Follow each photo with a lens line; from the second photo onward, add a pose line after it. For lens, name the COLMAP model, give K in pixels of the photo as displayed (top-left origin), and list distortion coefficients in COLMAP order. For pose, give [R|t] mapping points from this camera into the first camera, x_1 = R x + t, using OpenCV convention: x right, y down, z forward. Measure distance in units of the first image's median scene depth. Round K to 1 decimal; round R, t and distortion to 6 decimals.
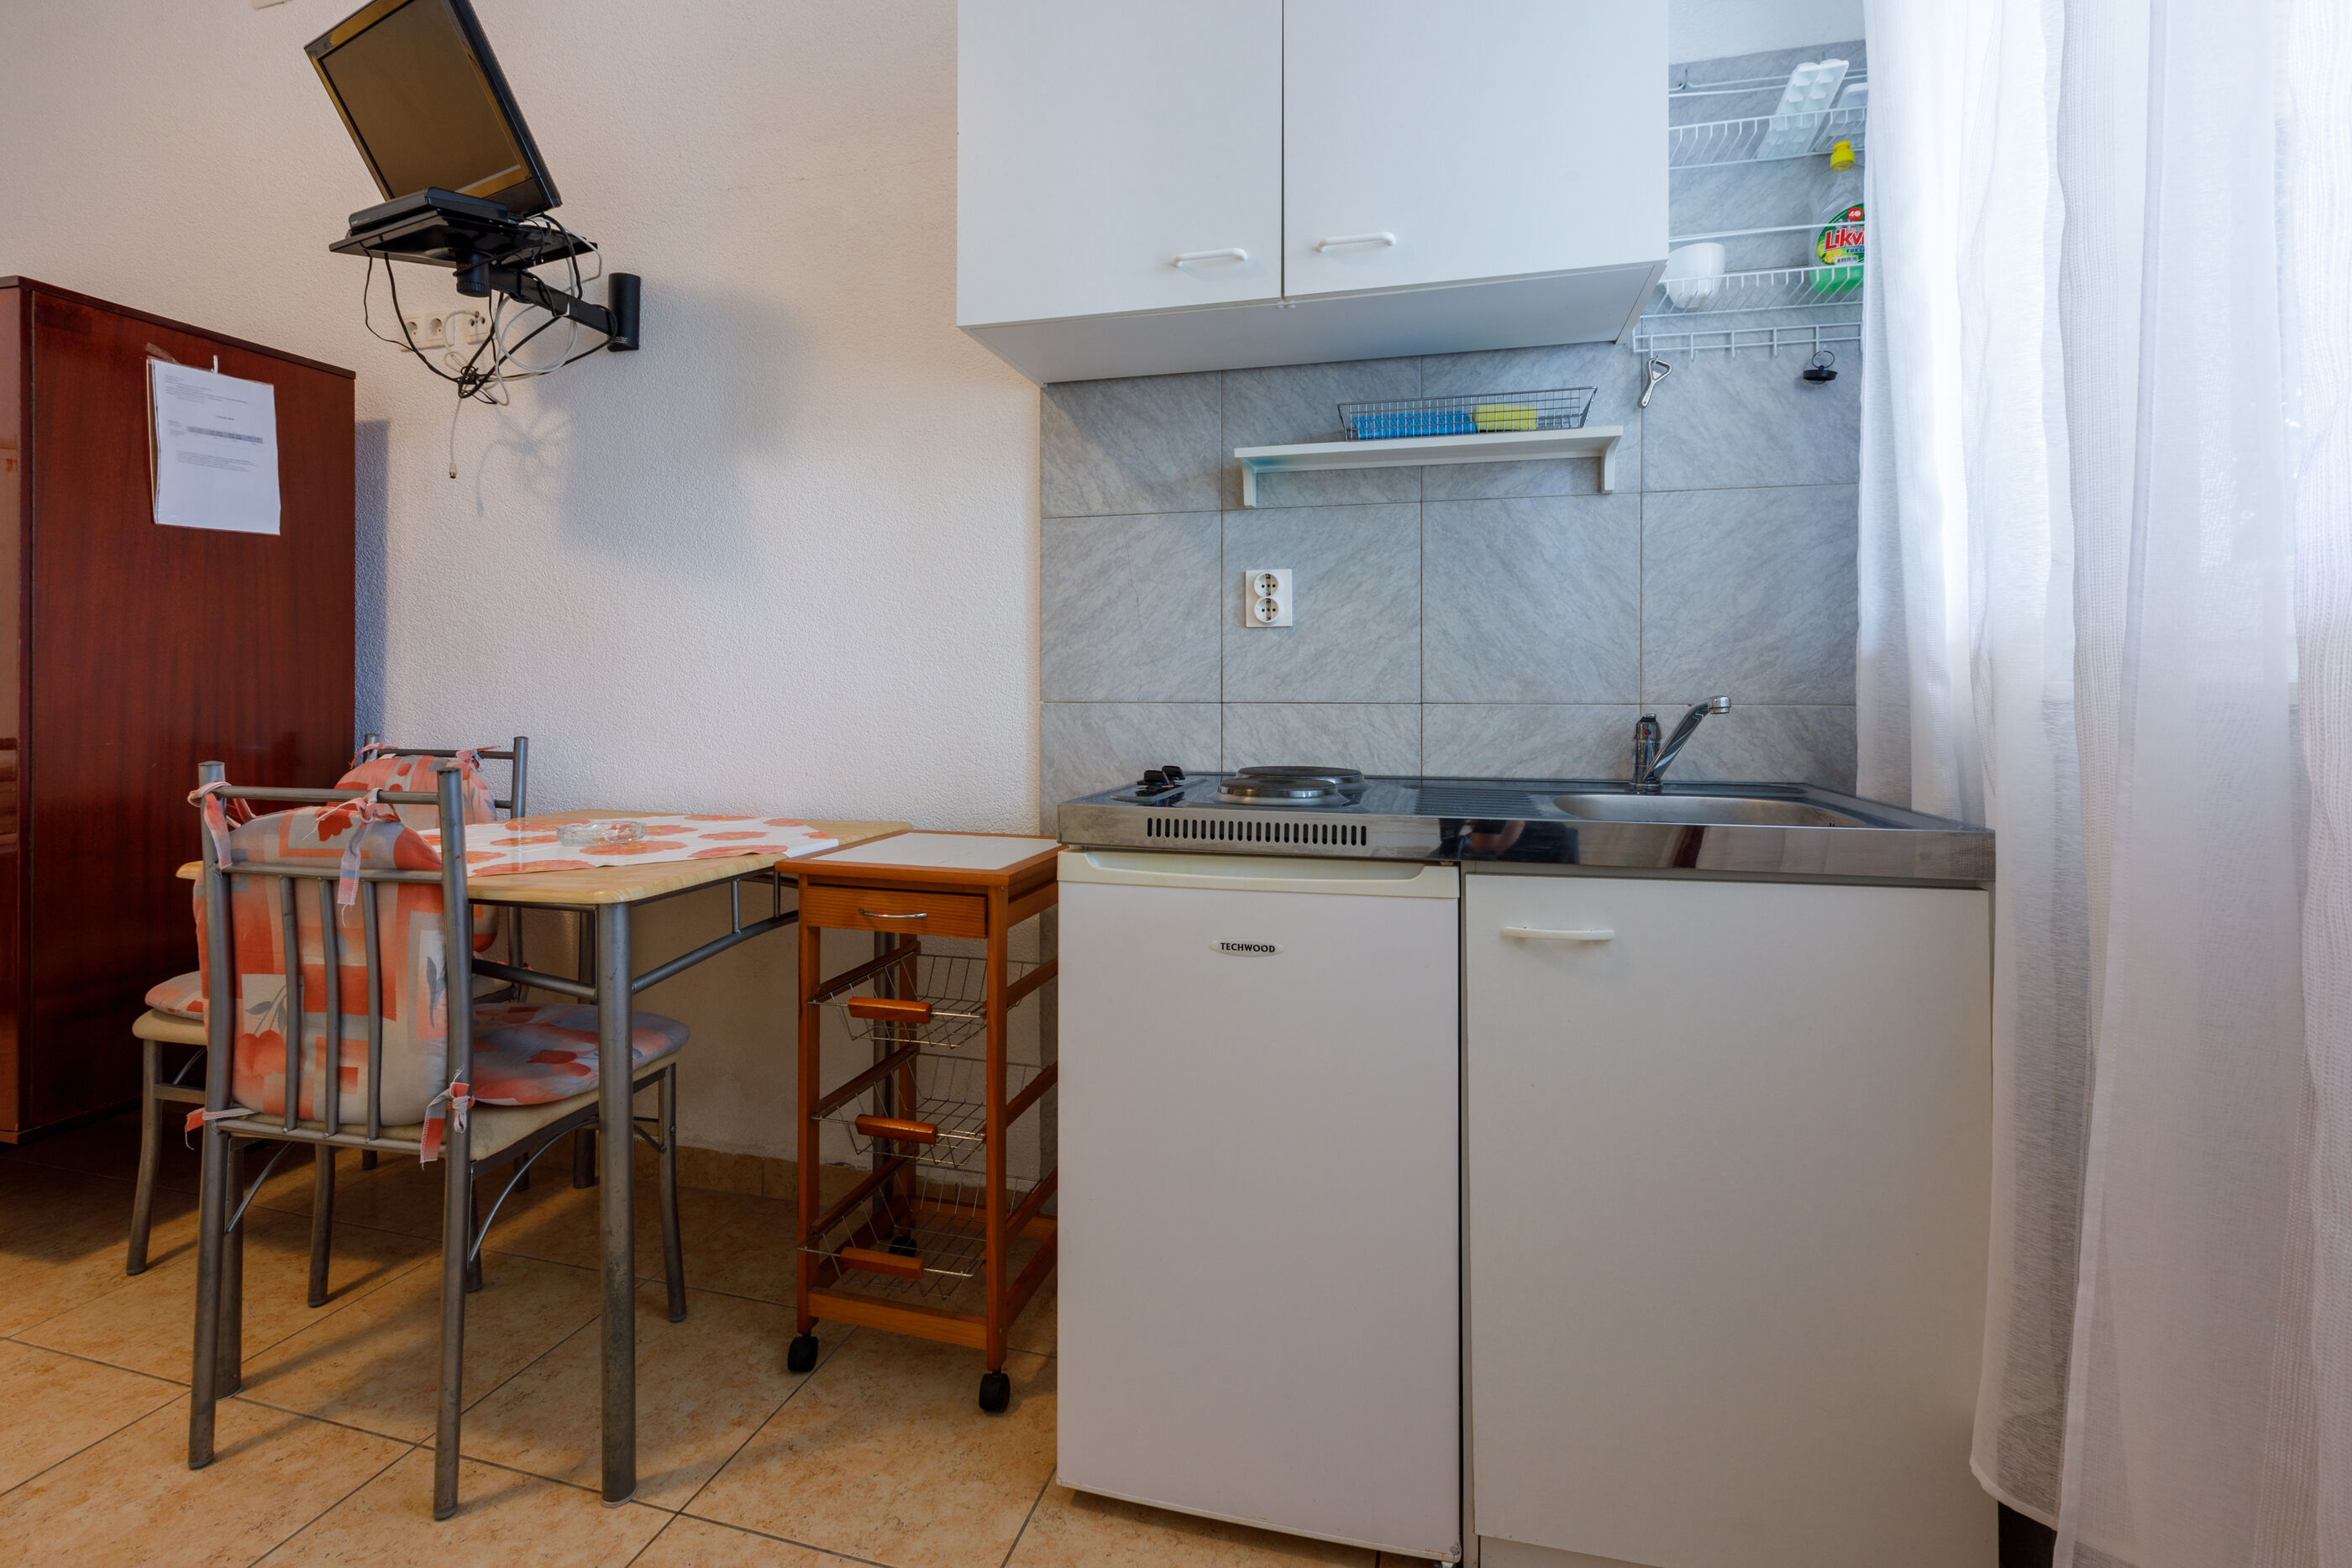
lens RADIAL K [[1070.8, 0, 1154.5], [0, 1070.8, 686.4], [0, 0, 1]] dist [0.007892, -0.001800]
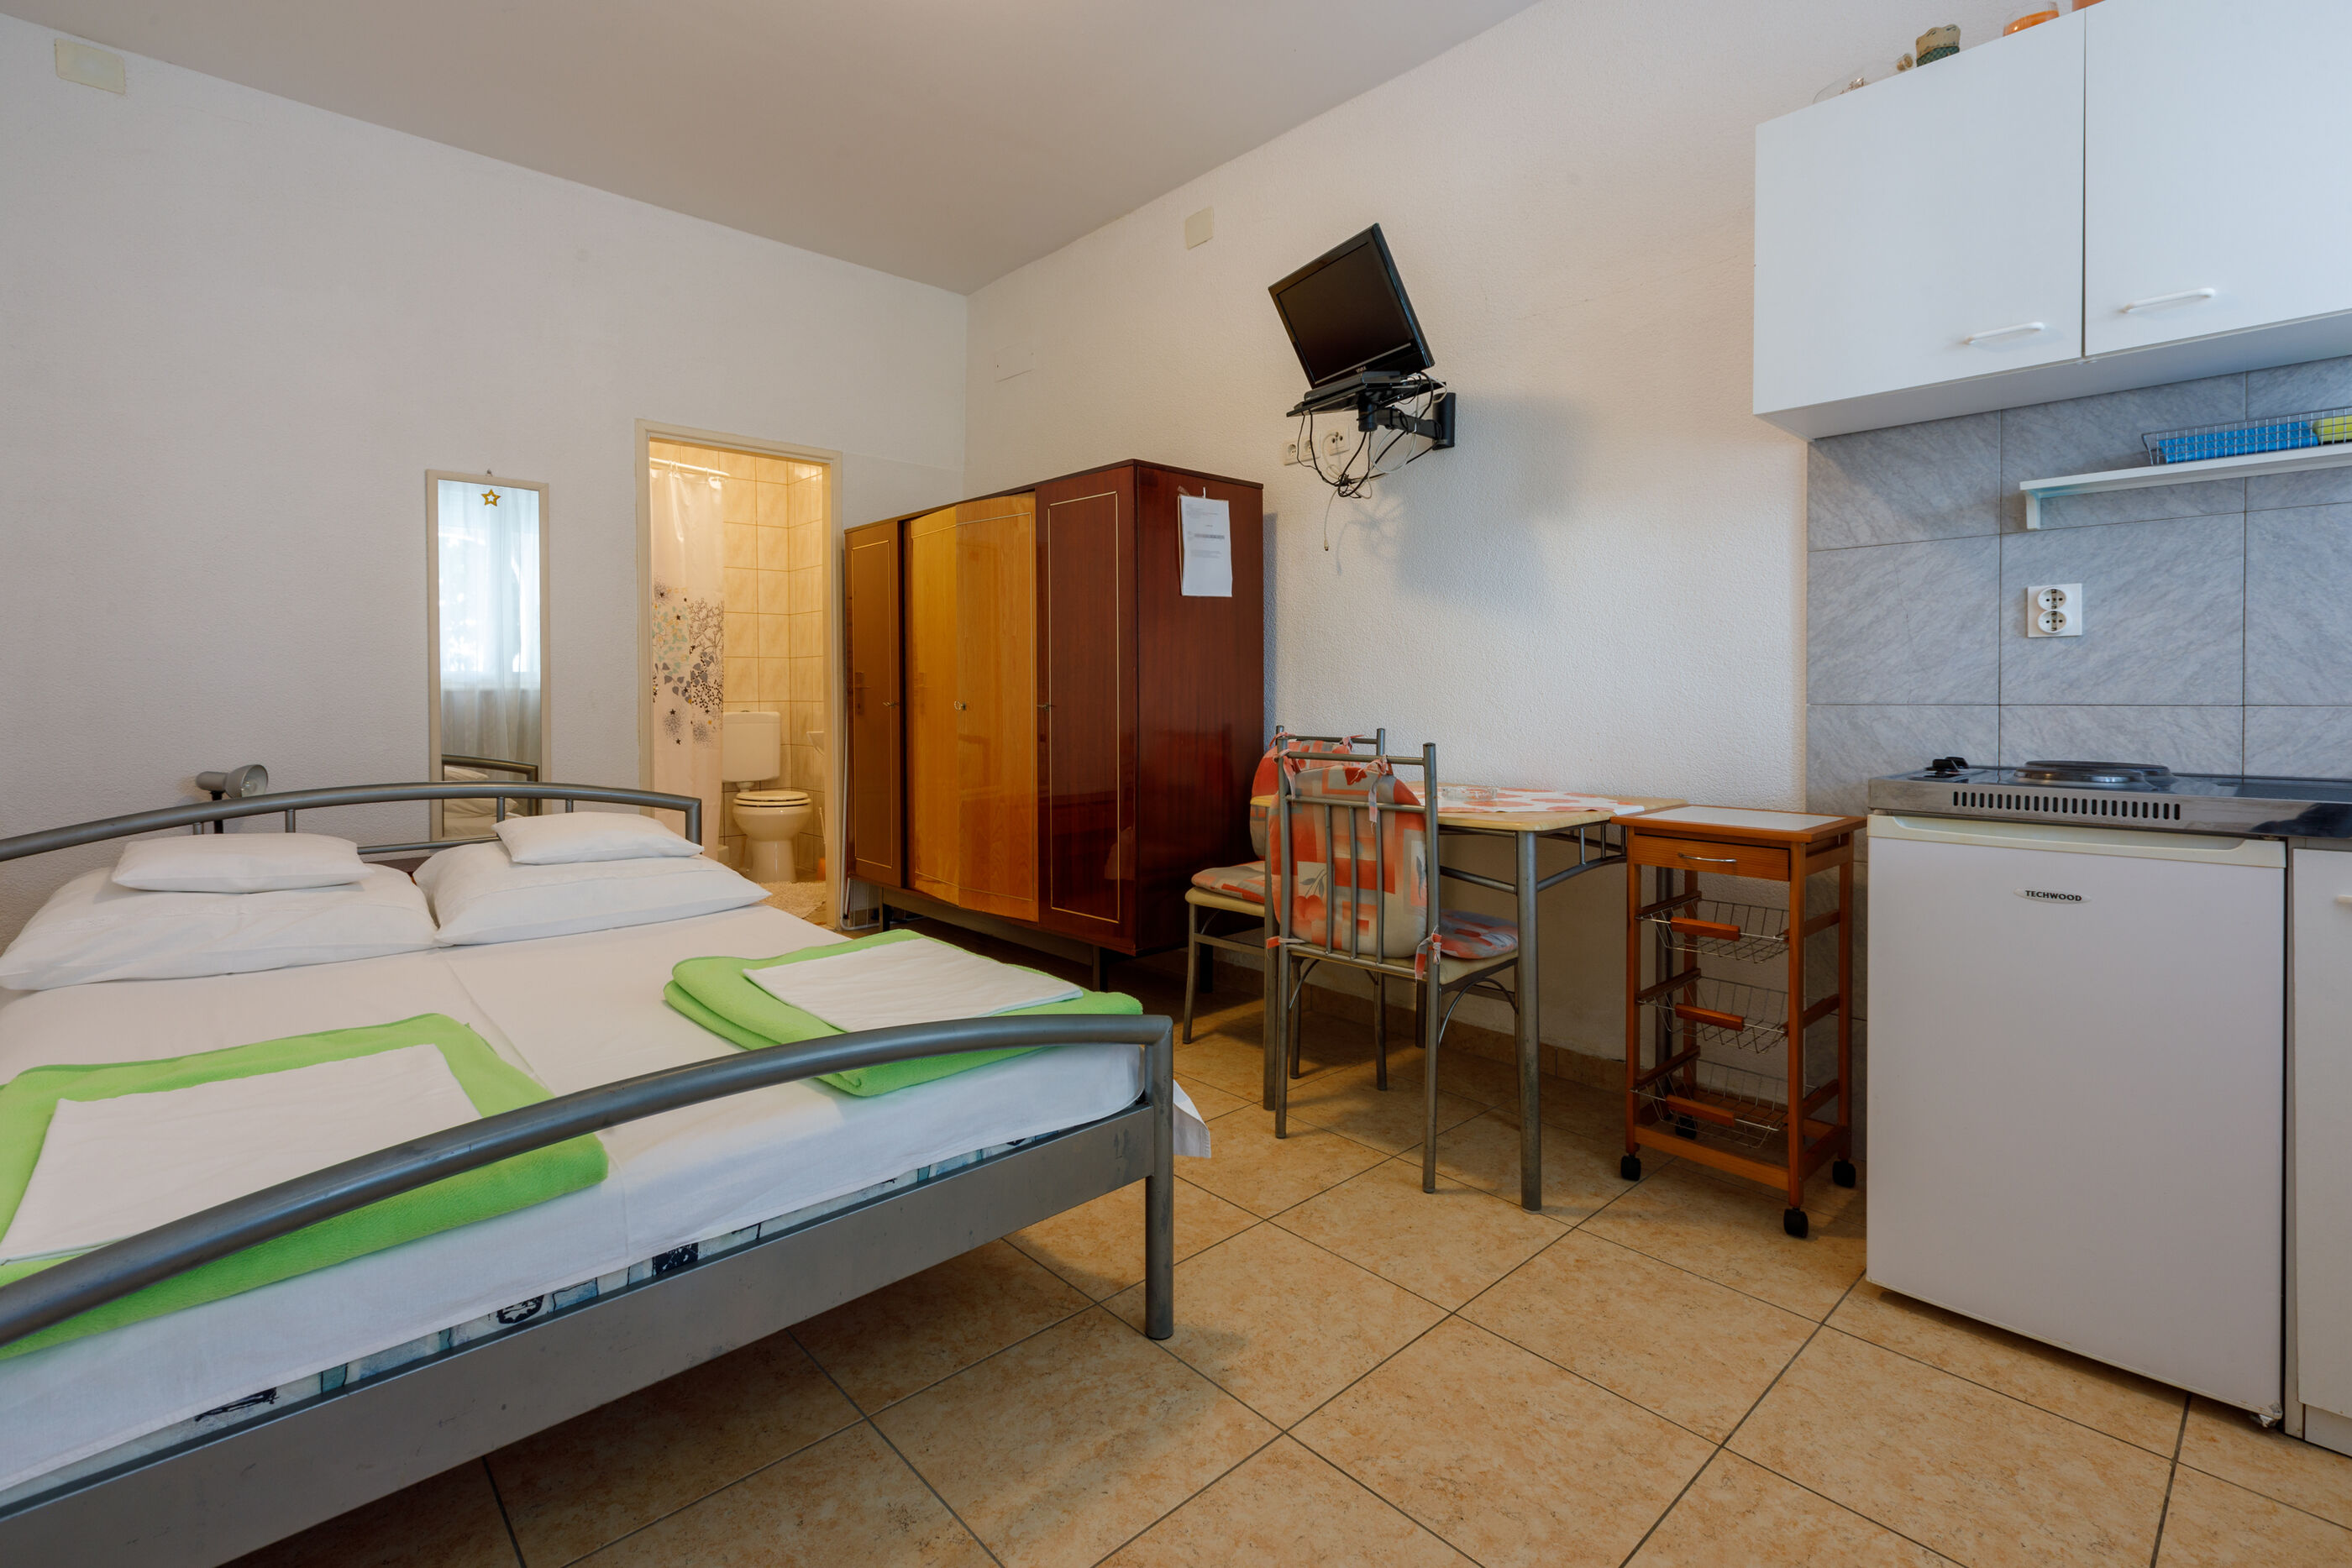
lens RADIAL K [[1070.8, 0, 1170.6], [0, 1070.8, 710.8], [0, 0, 1]] dist [0.007892, -0.001800]
pose [[0.857953, 0.003251, -0.513719, -0.126916], [0.005739, 0.999857, 0.015910, -0.001968], [0.513697, -0.016598, 0.857811, -0.512812]]
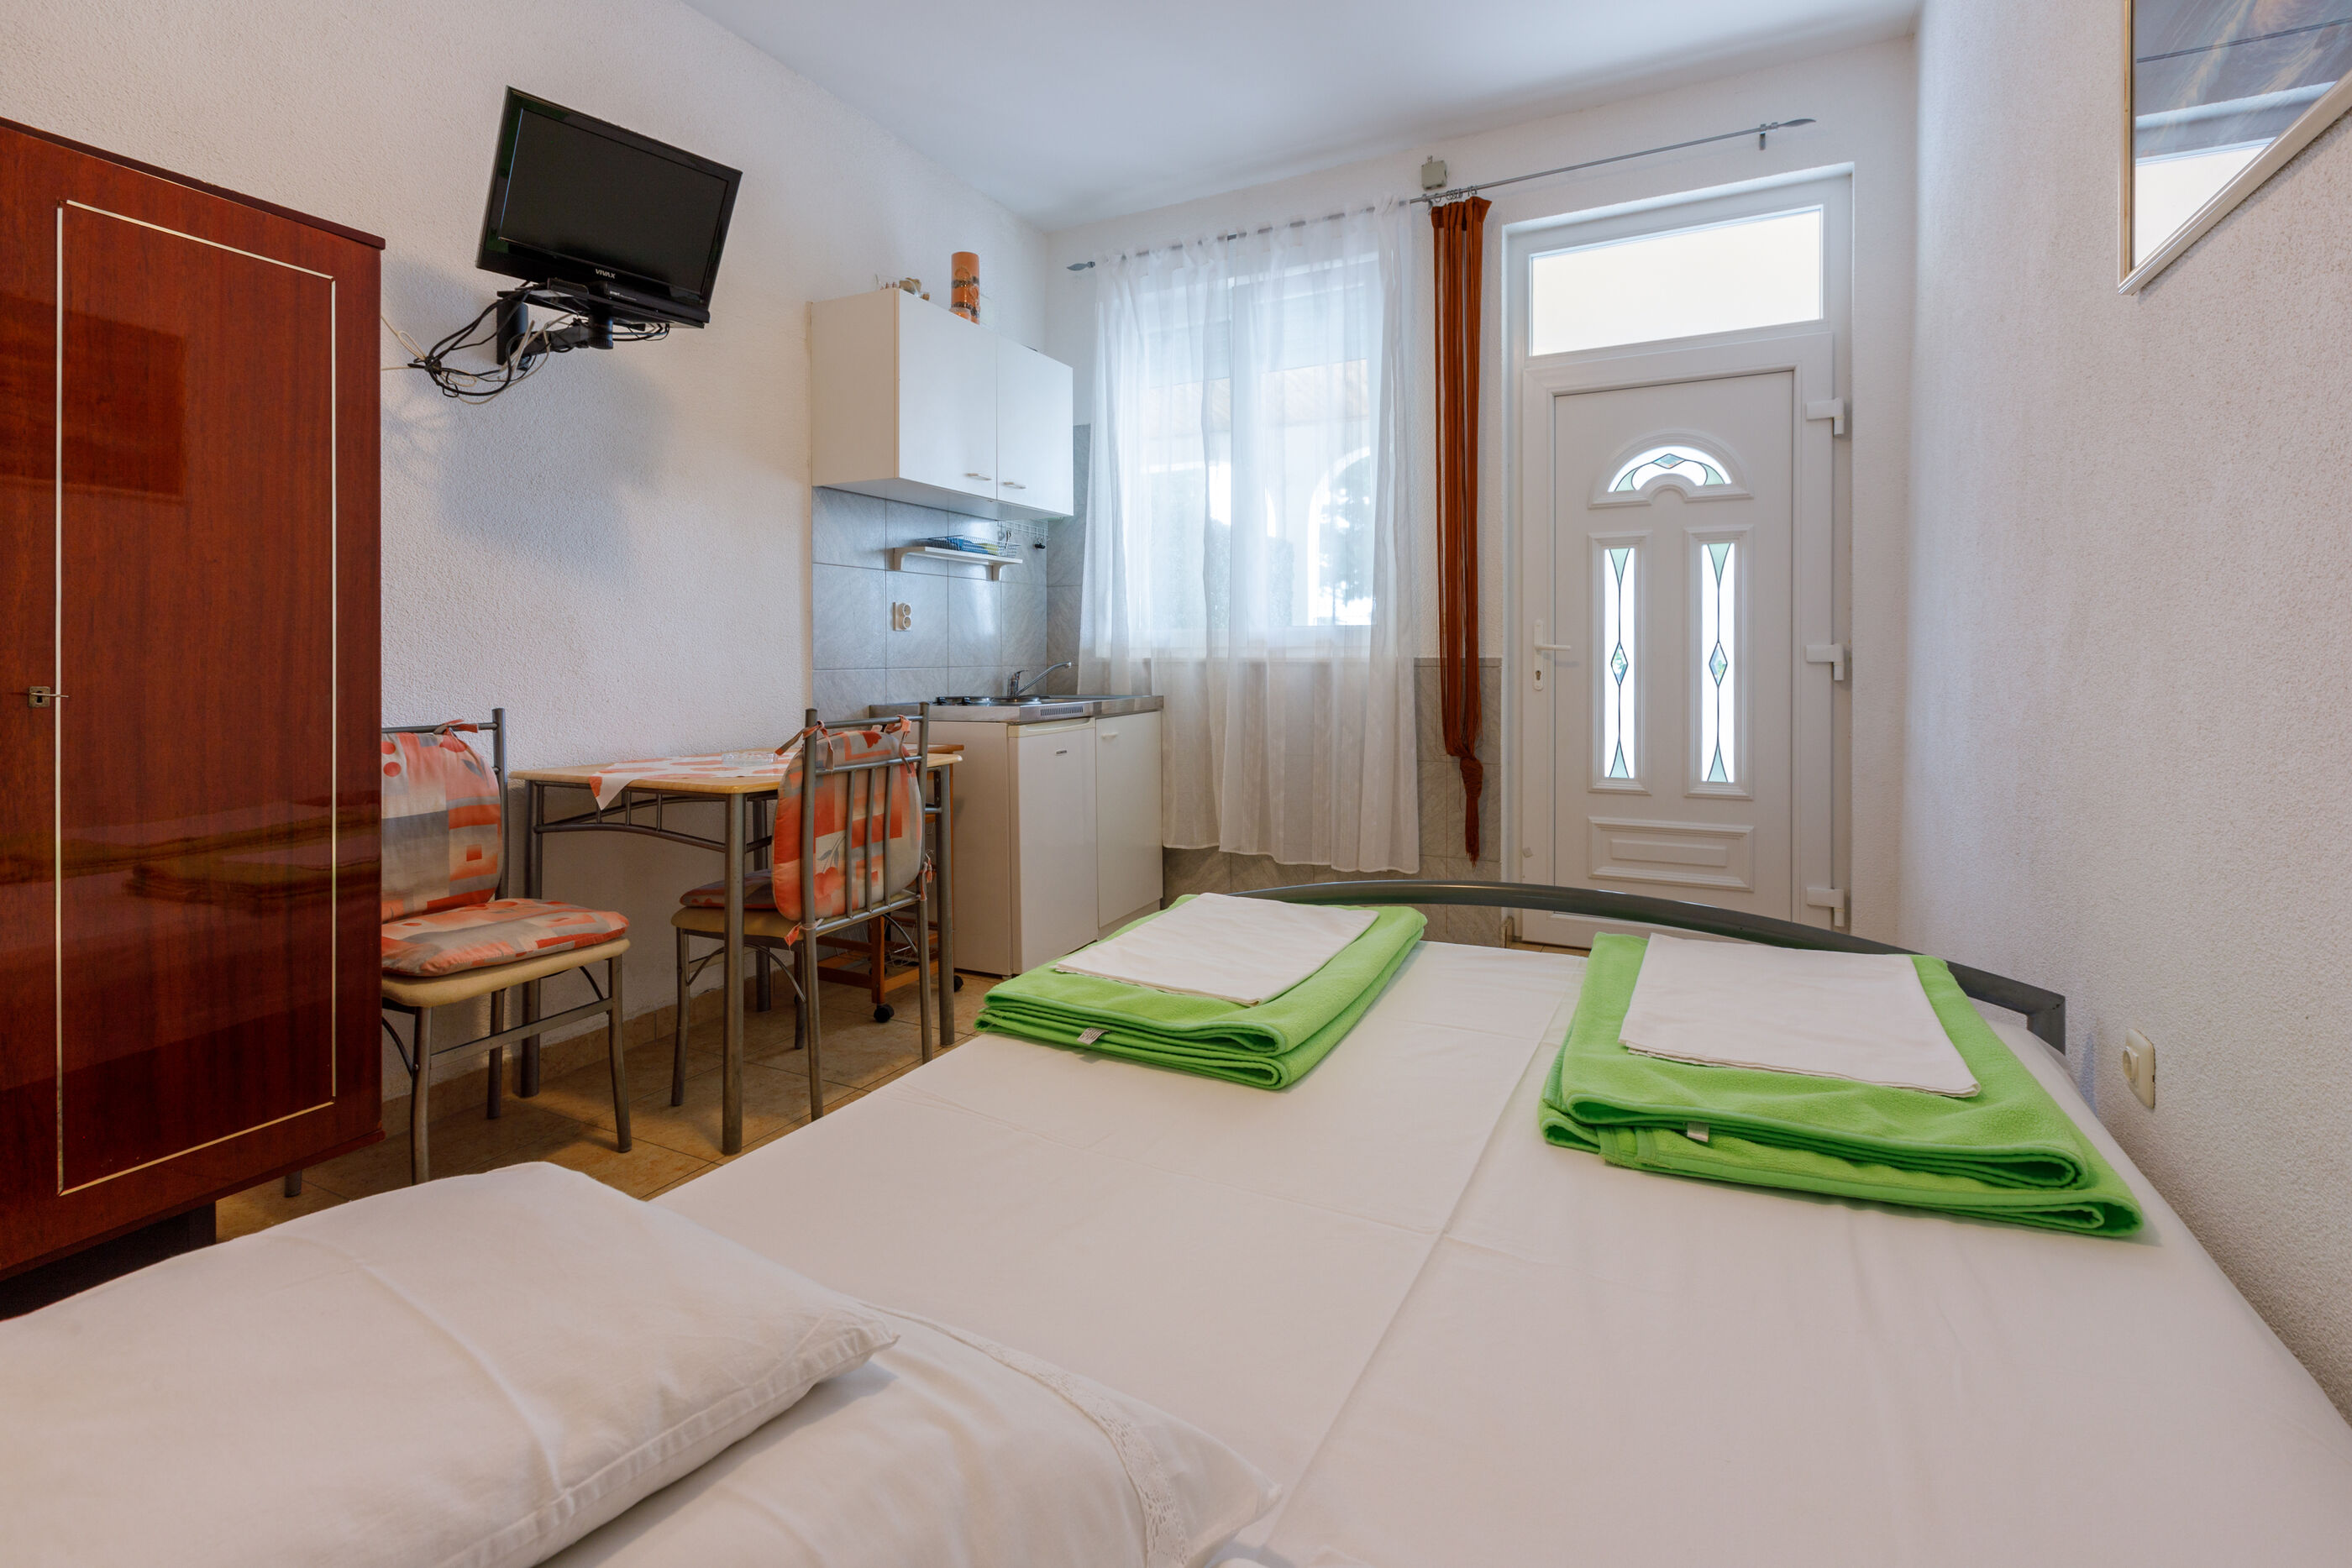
lens RADIAL K [[1070.8, 0, 1188.1], [0, 1070.8, 665.6], [0, 0, 1]] dist [0.007892, -0.001800]
pose [[0.186341, -0.007600, 0.982456, -2.096138], [0.003613, 0.999969, 0.007050, -0.003982], [-0.982478, 0.002236, 0.186363, 0.123782]]
